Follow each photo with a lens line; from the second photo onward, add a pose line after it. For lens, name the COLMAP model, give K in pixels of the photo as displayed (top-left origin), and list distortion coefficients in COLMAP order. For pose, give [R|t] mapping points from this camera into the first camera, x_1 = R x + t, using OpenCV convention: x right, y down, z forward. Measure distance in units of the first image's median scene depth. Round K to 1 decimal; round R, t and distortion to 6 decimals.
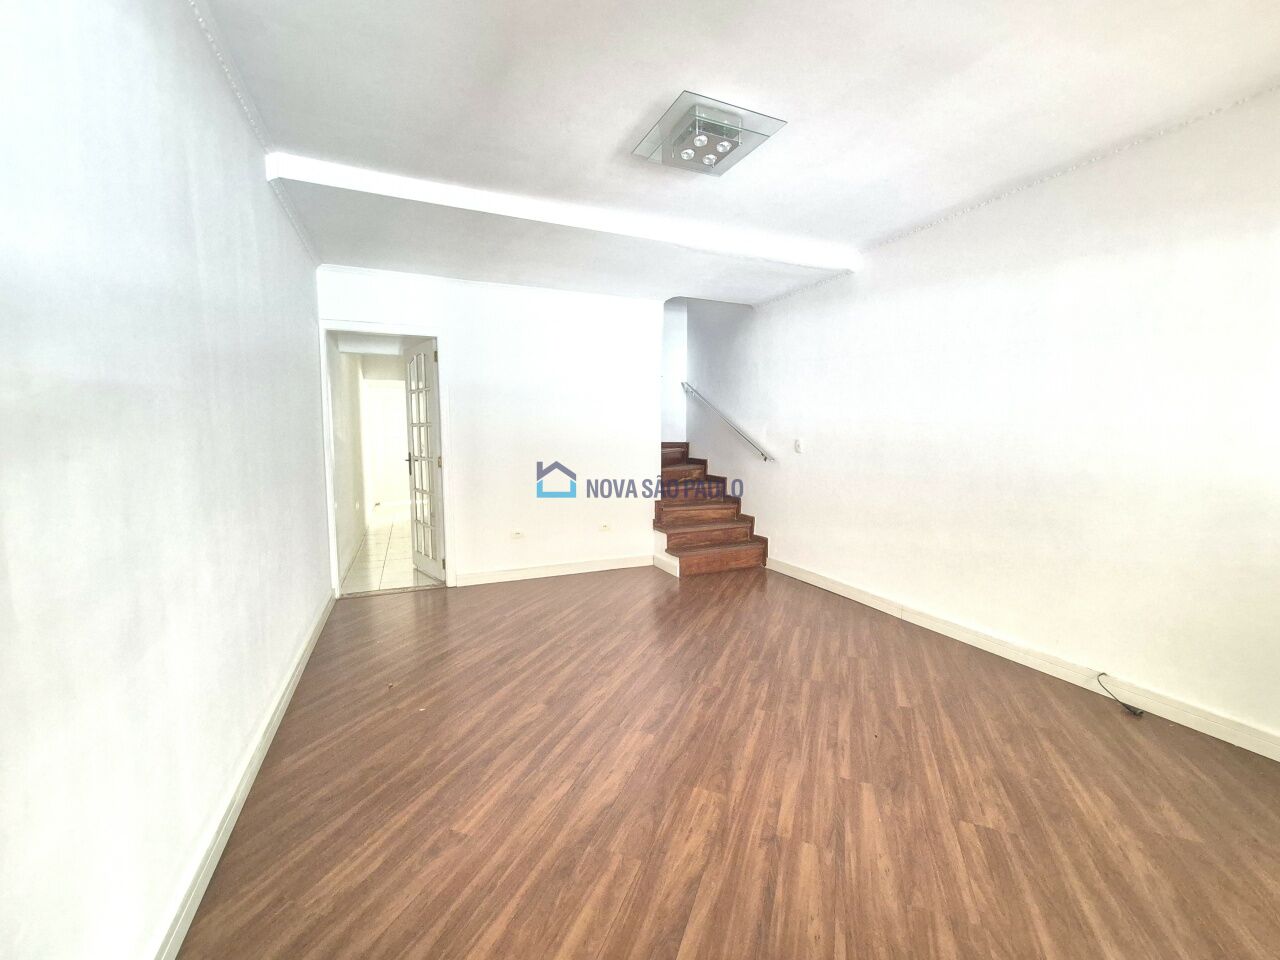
lens RADIAL K [[527.6, 0, 629.5], [0, 527.6, 480.2], [0, 0, 1]] dist [-0.001026, 0.001870]
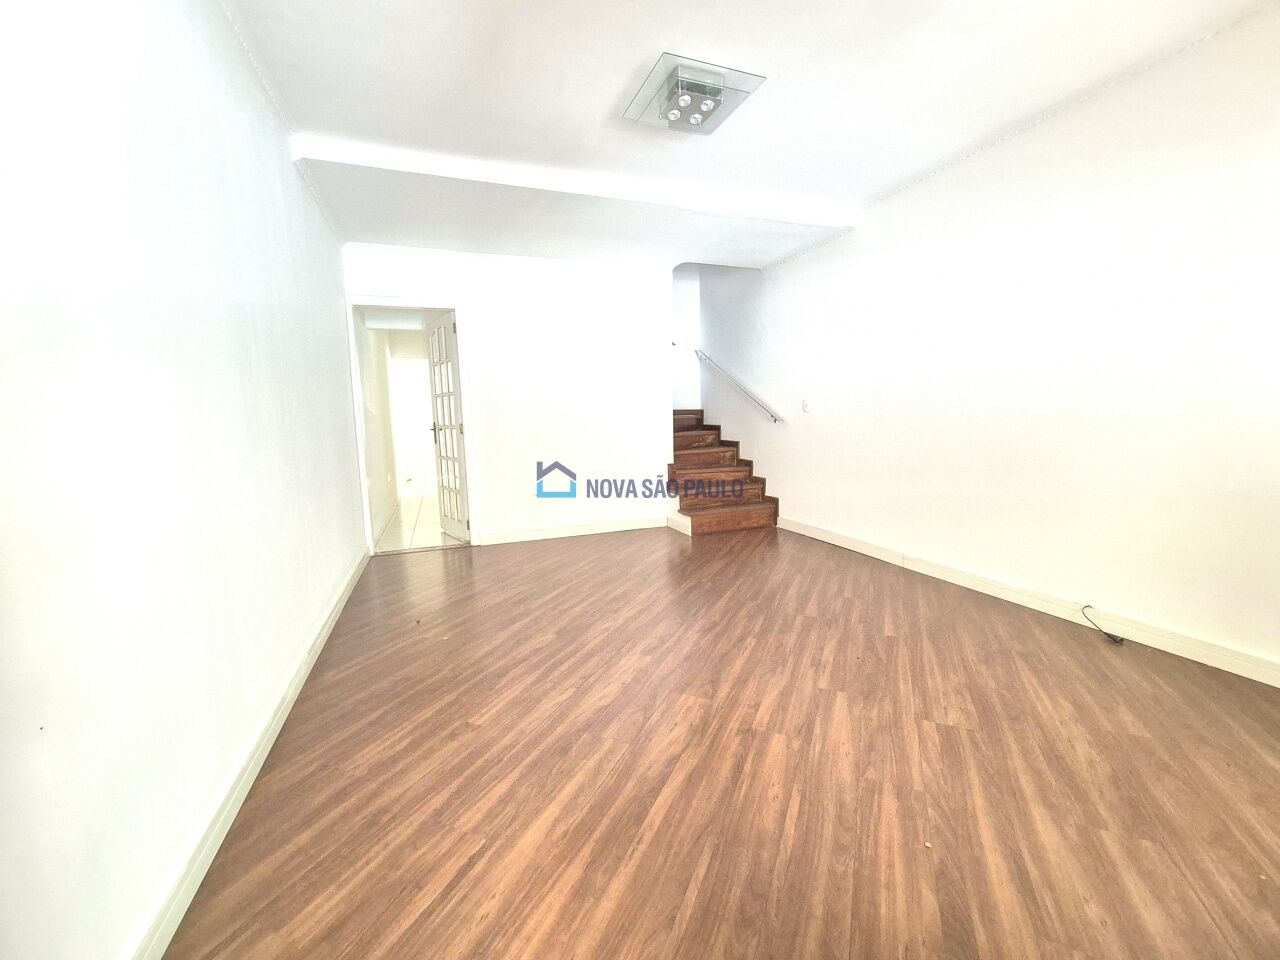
lens RADIAL K [[527.6, 0, 629.5], [0, 527.6, 479.5], [0, 0, 1]] dist [-0.001026, 0.001870]
pose [[0.998373, -0.017003, -0.054425, 0.060797], [0.018857, 0.999252, 0.033748, 0.069747], [0.053811, -0.034719, 0.997947, -0.079197]]
